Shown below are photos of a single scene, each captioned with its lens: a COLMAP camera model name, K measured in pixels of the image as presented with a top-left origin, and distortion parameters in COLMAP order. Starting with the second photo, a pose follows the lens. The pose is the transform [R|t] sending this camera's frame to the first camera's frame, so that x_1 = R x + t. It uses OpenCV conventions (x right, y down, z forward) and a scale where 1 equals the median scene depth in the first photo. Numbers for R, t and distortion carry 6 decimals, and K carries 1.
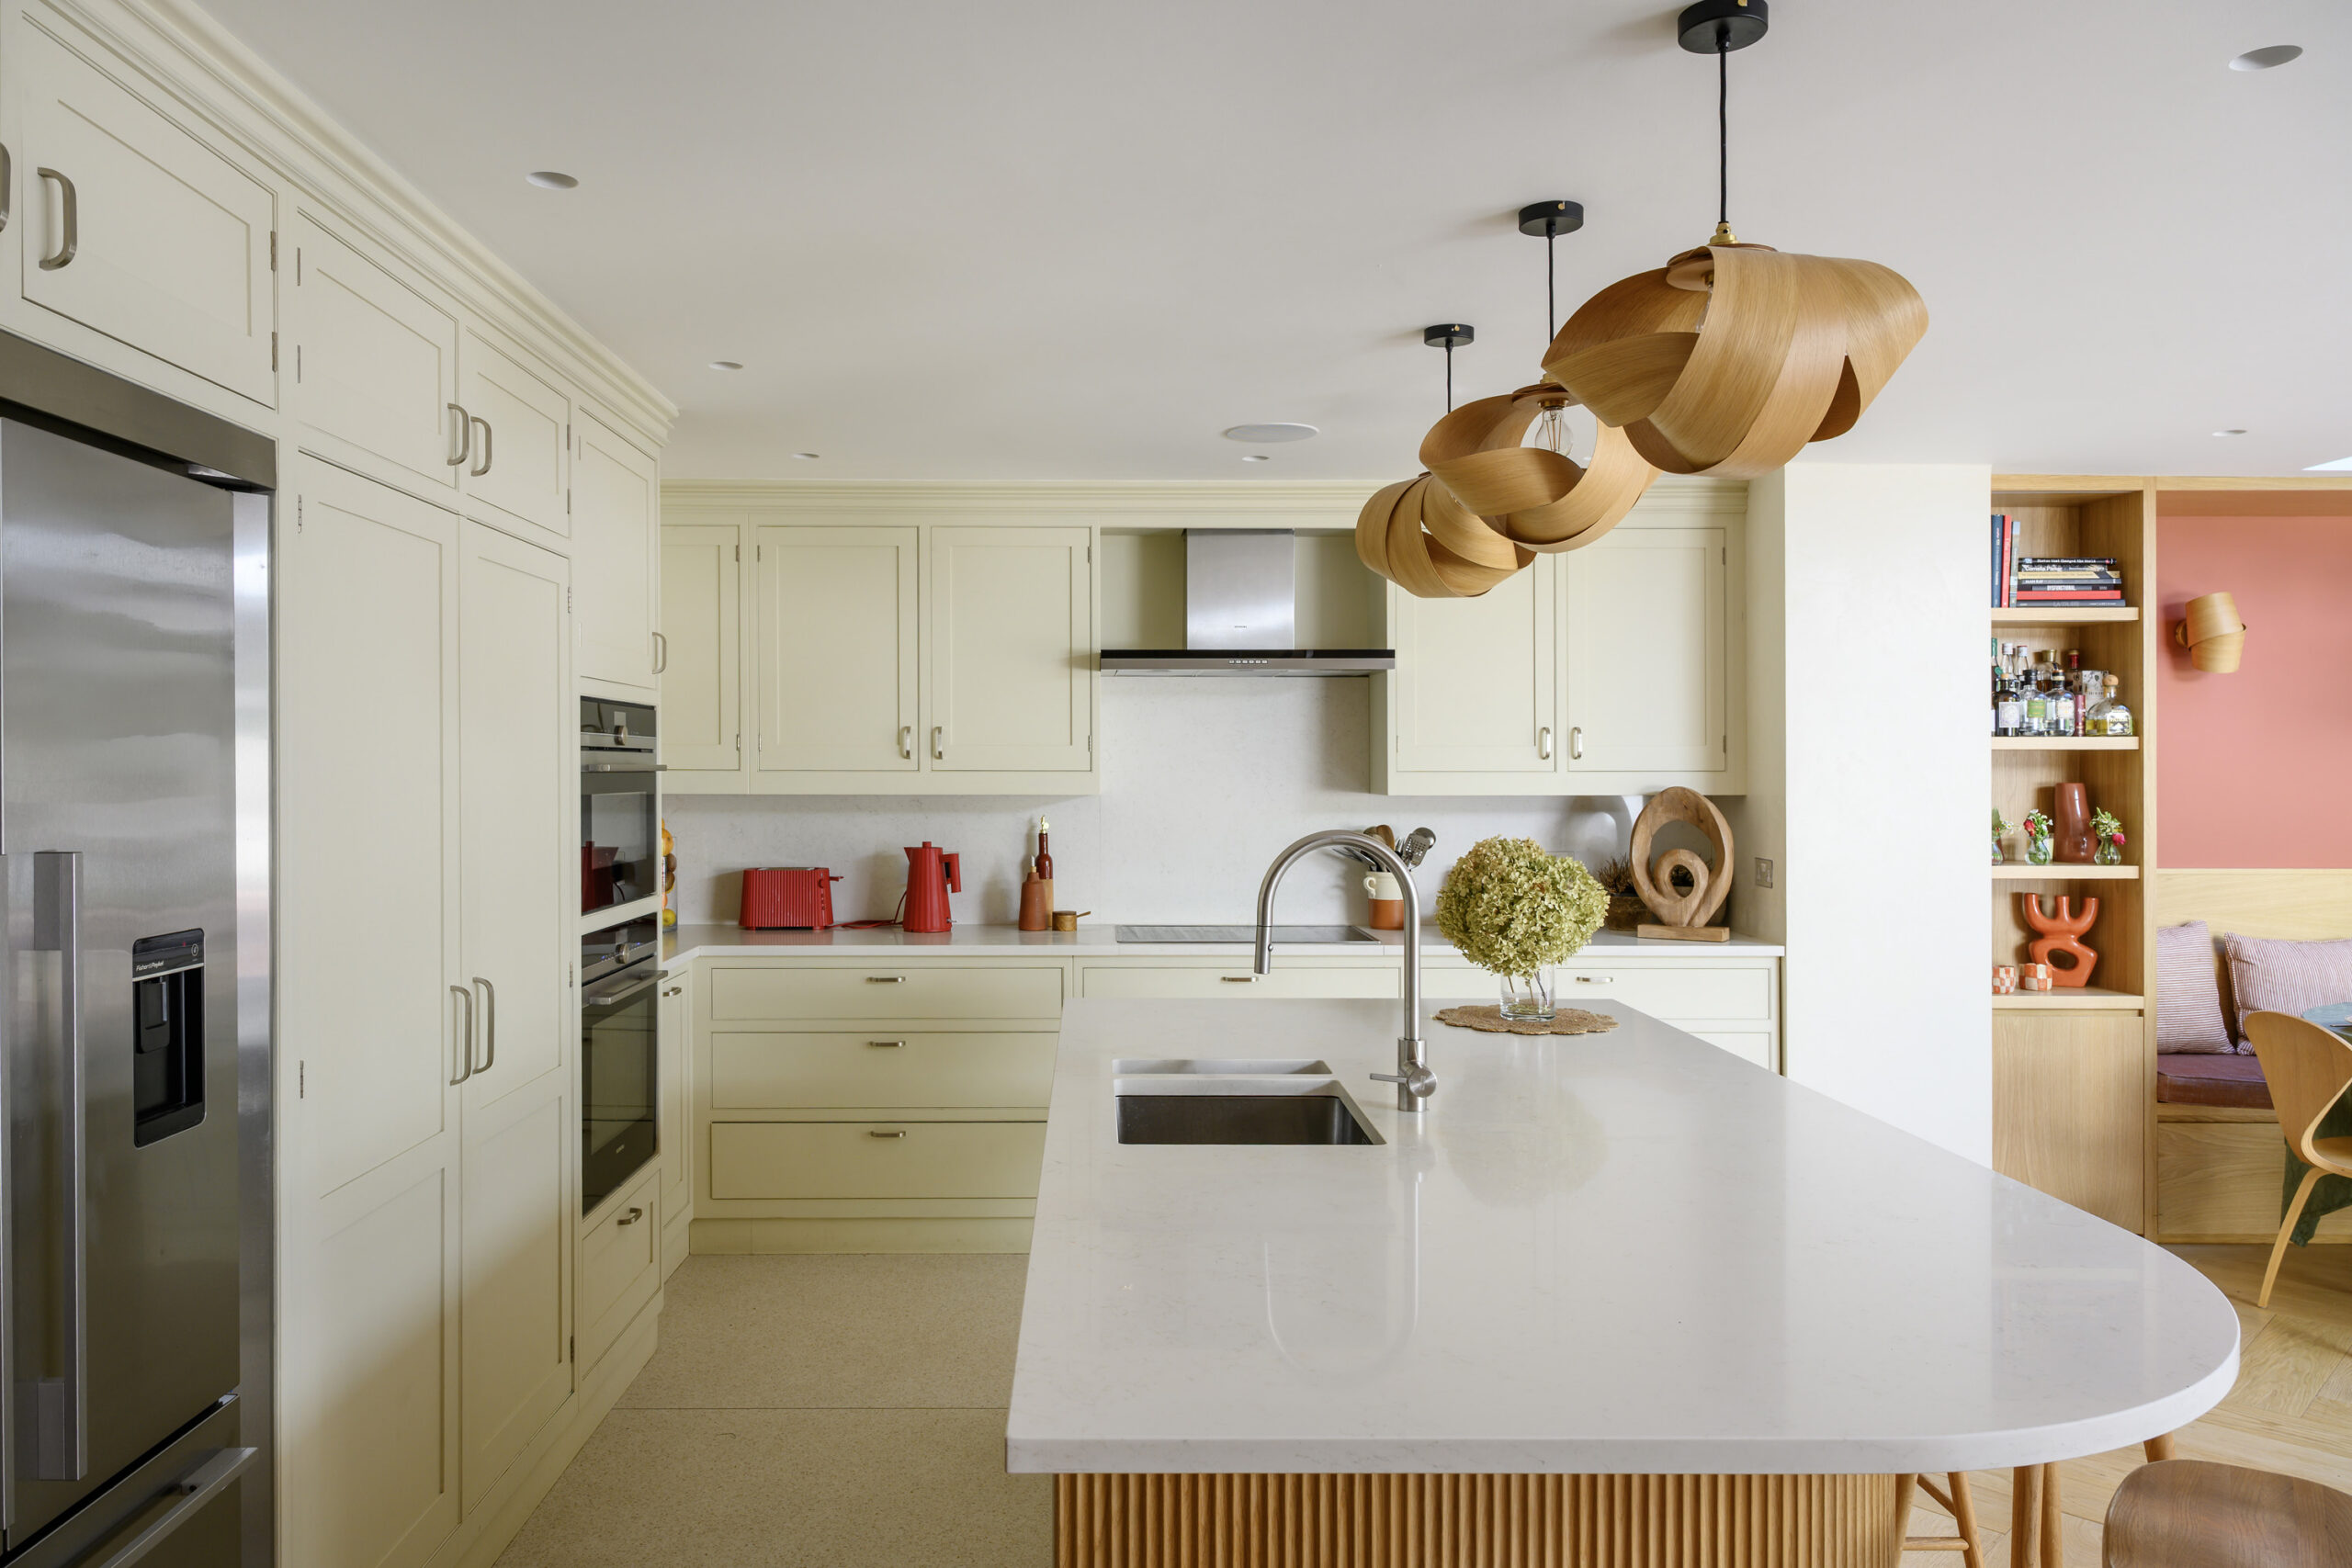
lens RADIAL K [[1617.4, 0, 1170.3], [0, 1617.4, 766.6], [0, 0, 1]] dist [-0.003308, -0.002643]
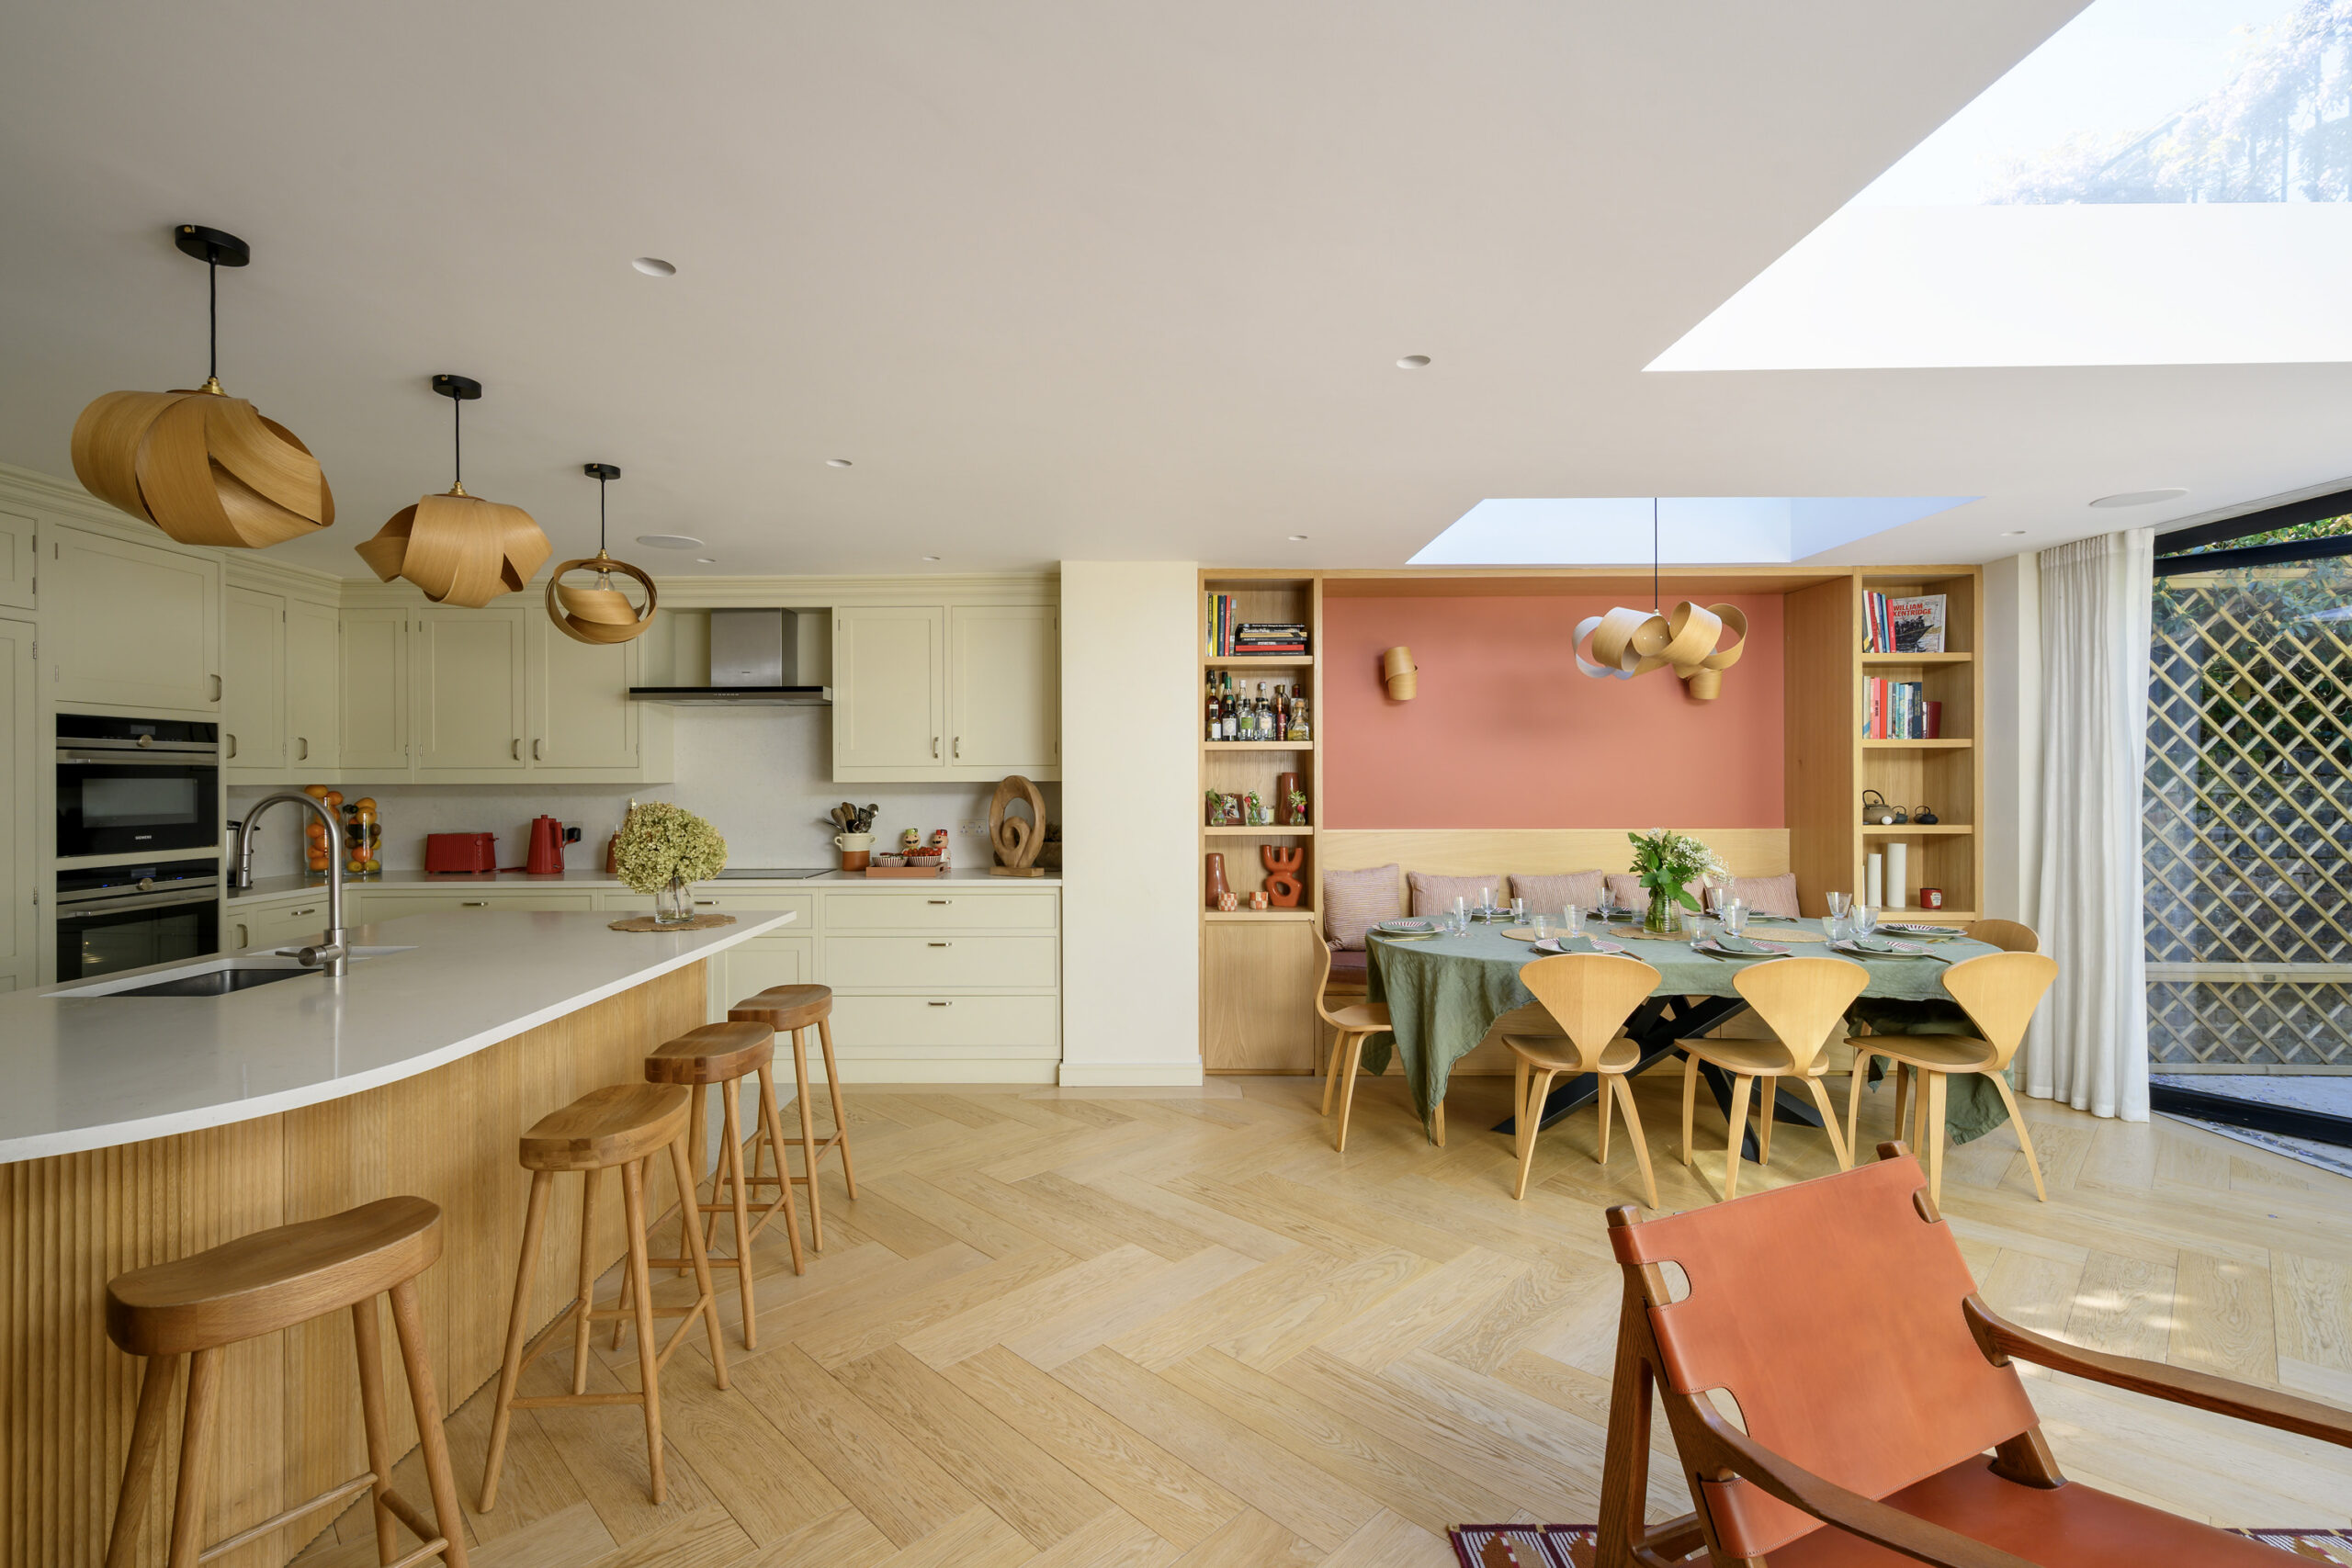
lens RADIAL K [[1037.3, 0, 1178.8], [0, 1037.3, 775.1], [0, 0, 1]] dist [0.003350, -0.000238]
pose [[0.999981, -0.004926, -0.003588, 0.464220], [0.004940, 0.999981, 0.003758, 0.008765], [0.003570, -0.003776, 0.999987, 0.025698]]
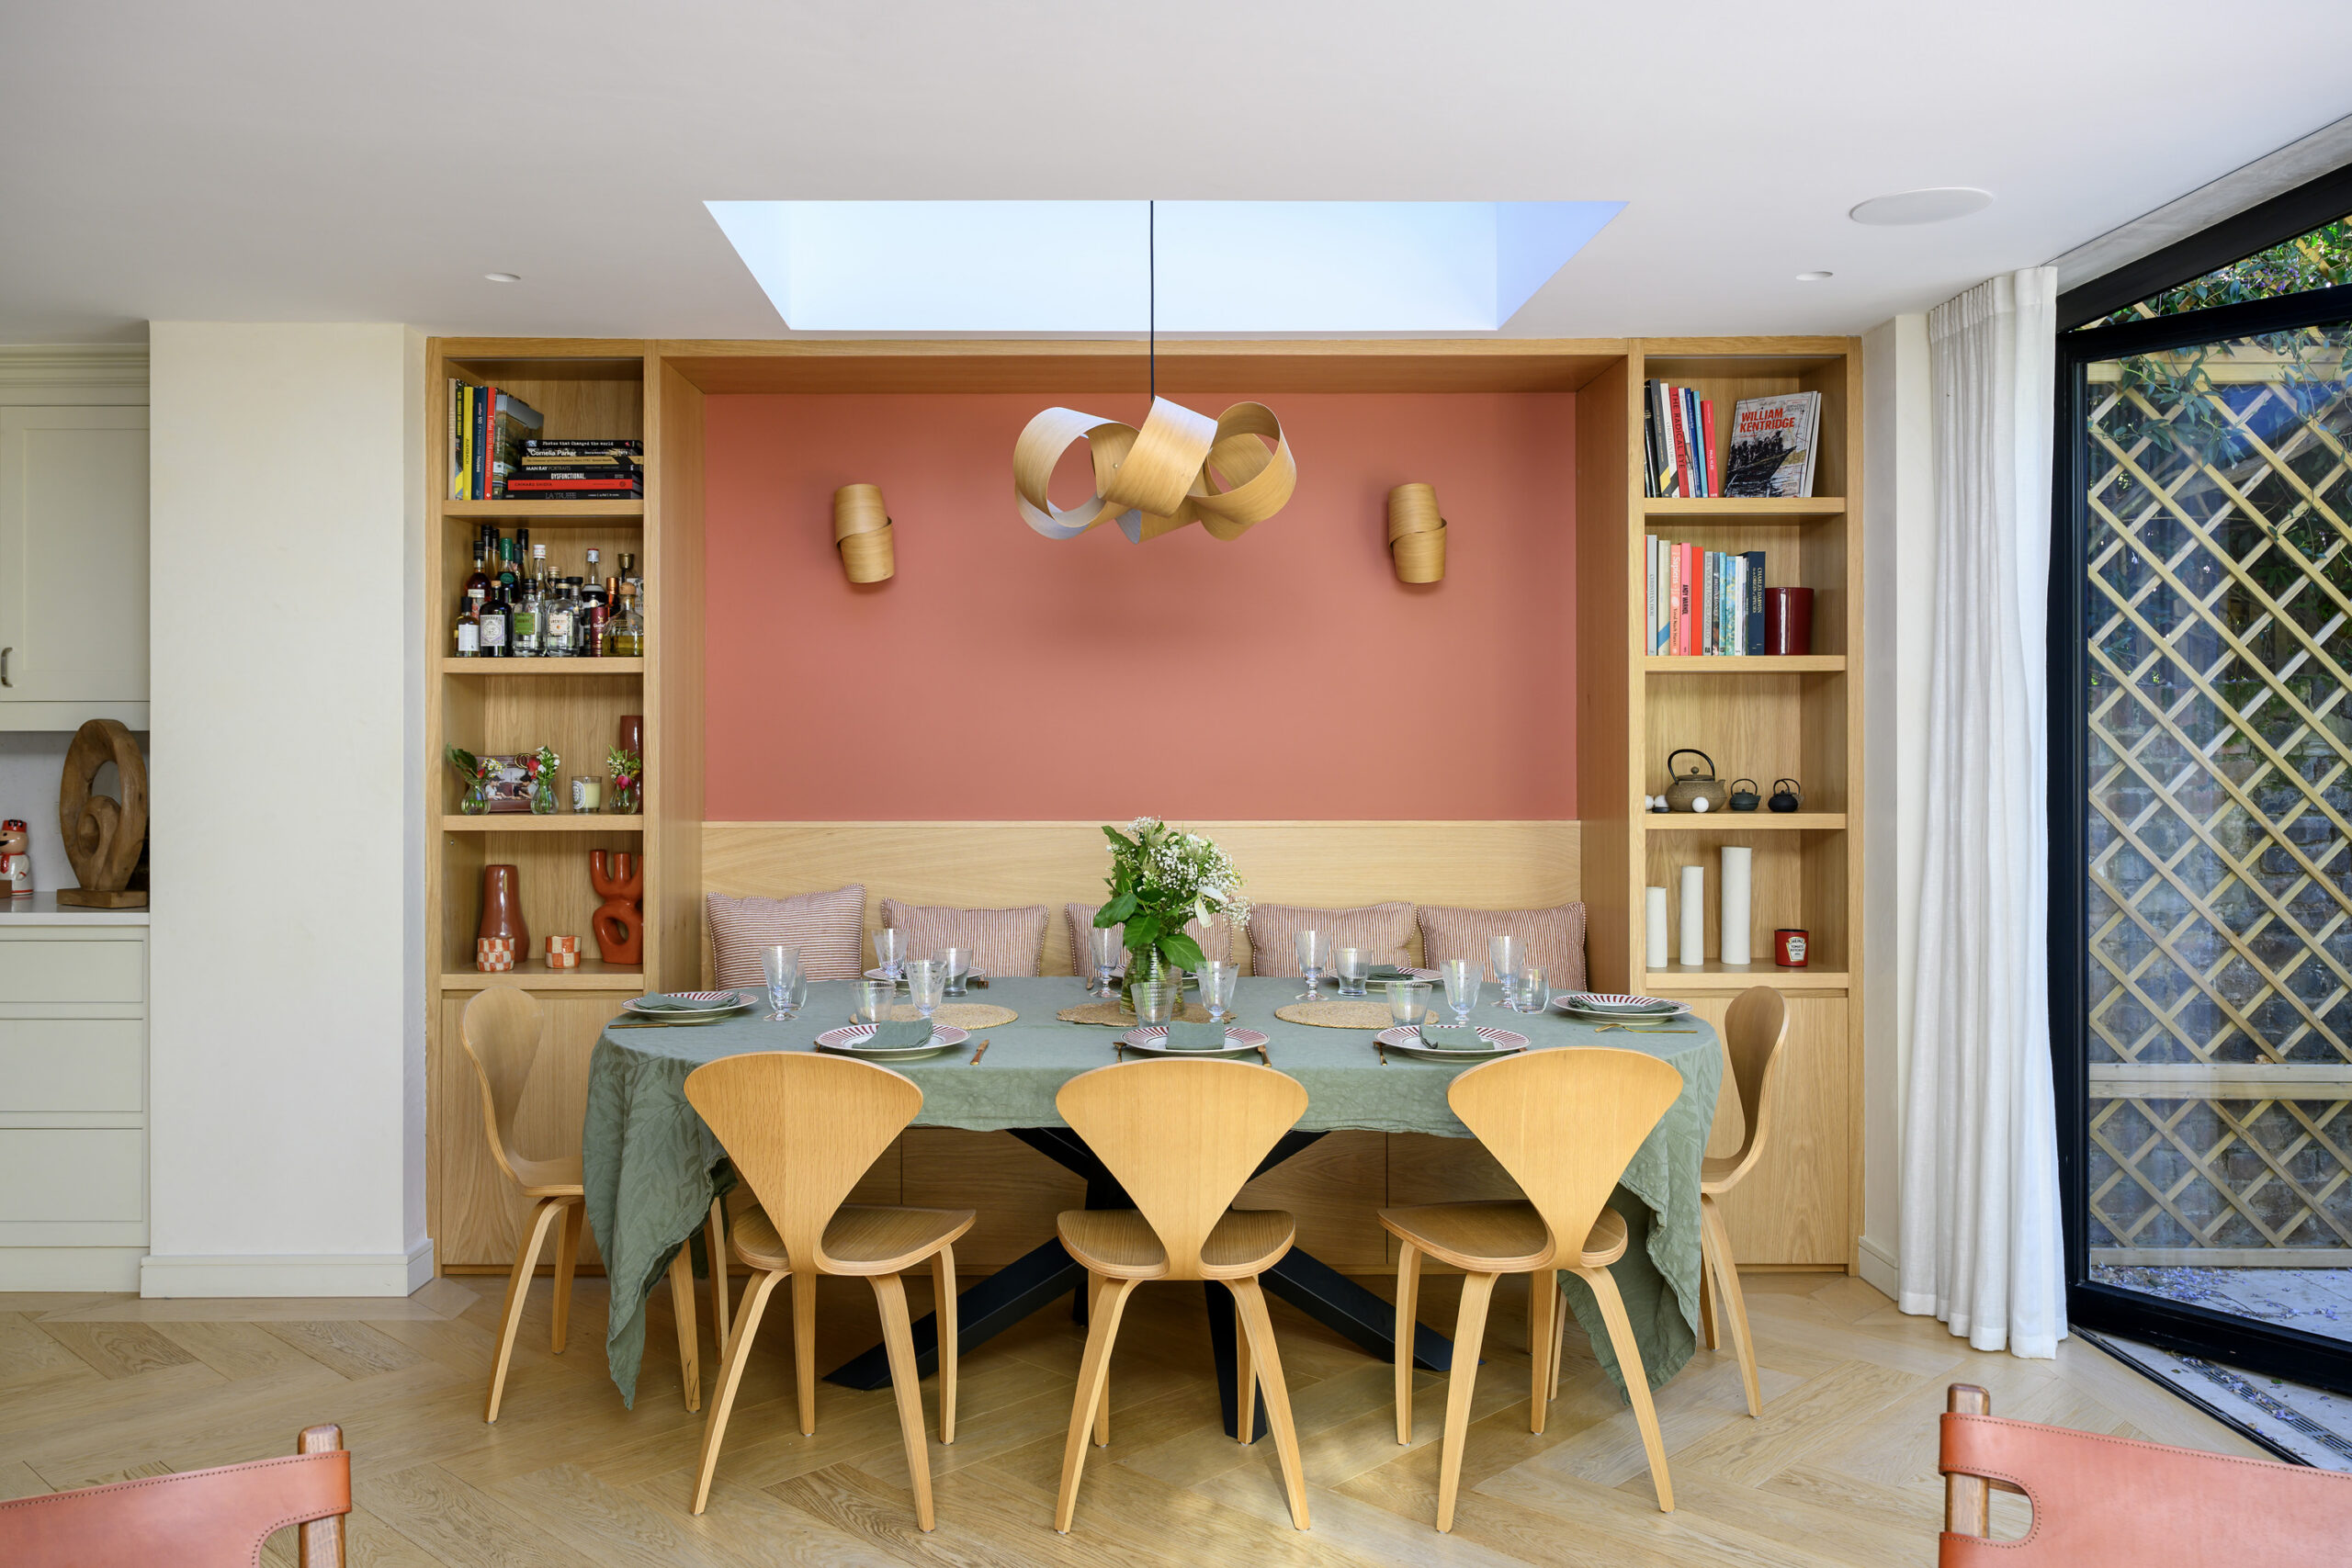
lens RADIAL K [[1969.9, 0, 1207.9], [0, 1969.9, 687.5], [0, 0, 1]] dist [-0.011514, -0.000597]
pose [[0.999898, -0.003314, 0.013890, 0.847449], [0.003410, 0.999971, -0.006880, 0.004441], [-0.013866, 0.006926, 0.999880, 0.000353]]
